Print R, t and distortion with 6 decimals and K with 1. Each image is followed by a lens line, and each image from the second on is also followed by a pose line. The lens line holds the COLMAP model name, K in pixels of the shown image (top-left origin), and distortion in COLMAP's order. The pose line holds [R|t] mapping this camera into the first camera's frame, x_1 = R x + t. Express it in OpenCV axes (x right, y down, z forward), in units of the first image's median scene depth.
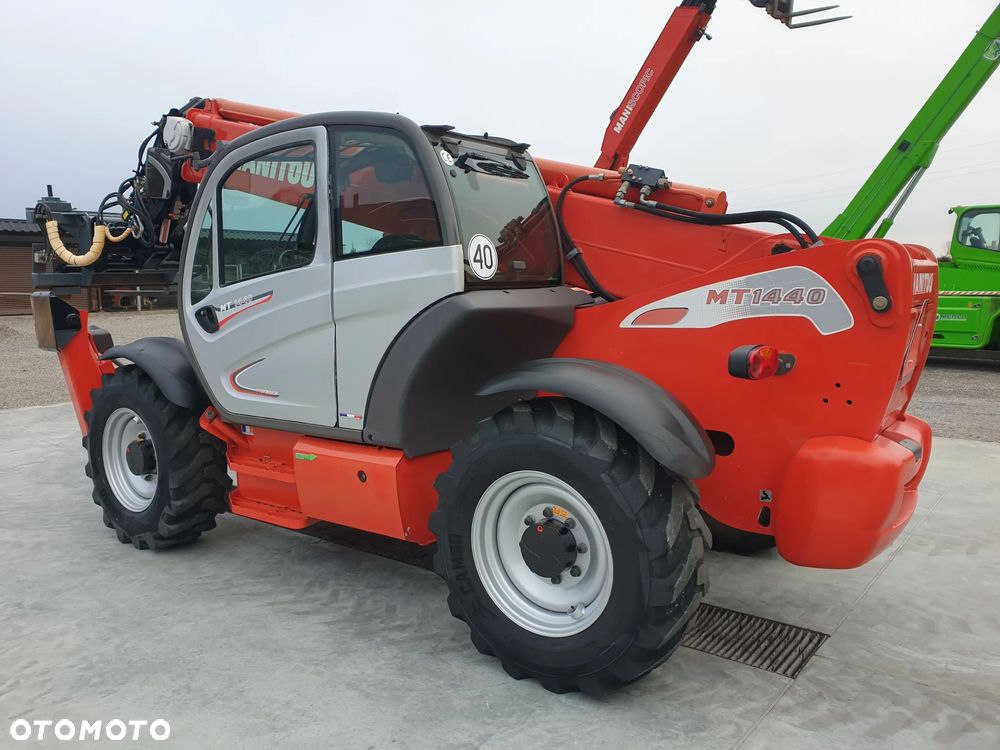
lens RADIAL K [[757.8, 0, 474.1], [0, 757.8, 358.0], [0, 0, 1]] dist [0.044910, -0.018955]
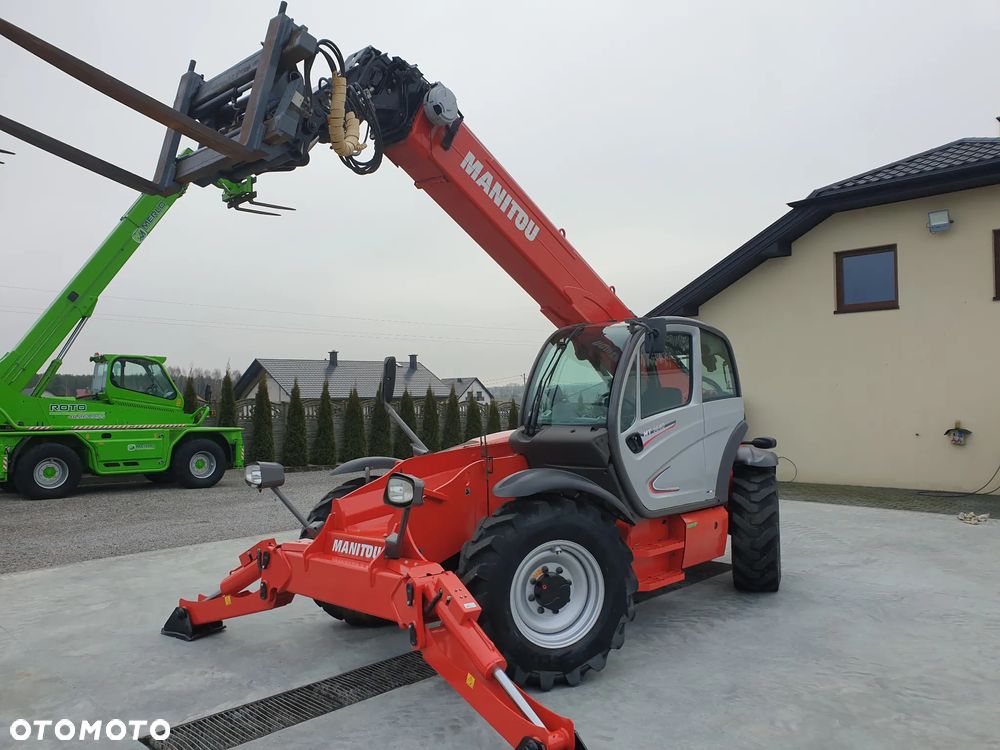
lens RADIAL K [[757.8, 0, 489.2], [0, 757.8, 331.2], [0, 0, 1]] dist [0.044910, -0.018955]
pose [[0.106674, 0.103599, 0.988882, -1.753146], [0.107133, 0.987569, -0.115018, -0.122624], [-0.988506, 0.118211, 0.094249, 1.139784]]
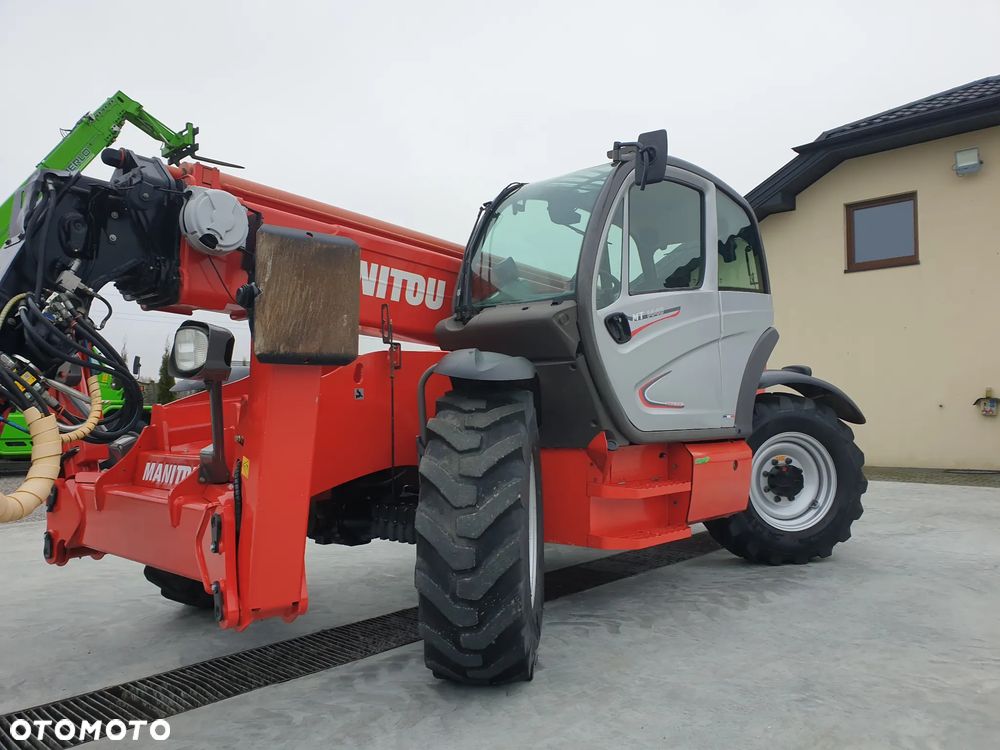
lens RADIAL K [[757.8, 0, 480.6], [0, 757.8, 349.4], [0, 0, 1]] dist [0.044910, -0.018955]
pose [[0.088529, 0.097121, 0.991328, -1.282594], [0.107441, 0.988498, -0.106438, 0.050028], [-0.990262, 0.115932, 0.077076, 1.155718]]
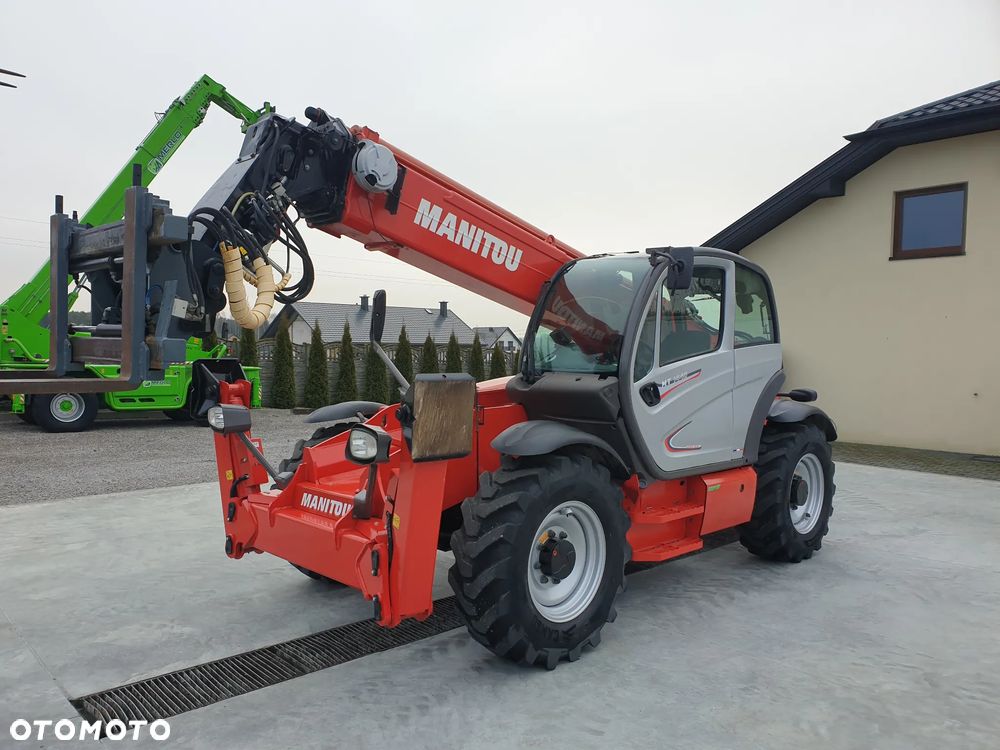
lens RADIAL K [[757.8, 0, 467.9], [0, 757.8, 345.6], [0, 0, 1]] dist [0.044910, -0.018955]
pose [[0.174387, 0.020570, 0.984462, -1.573202], [0.080361, 0.996149, -0.035049, -0.108934], [-0.981393, 0.085225, 0.172062, 1.103303]]
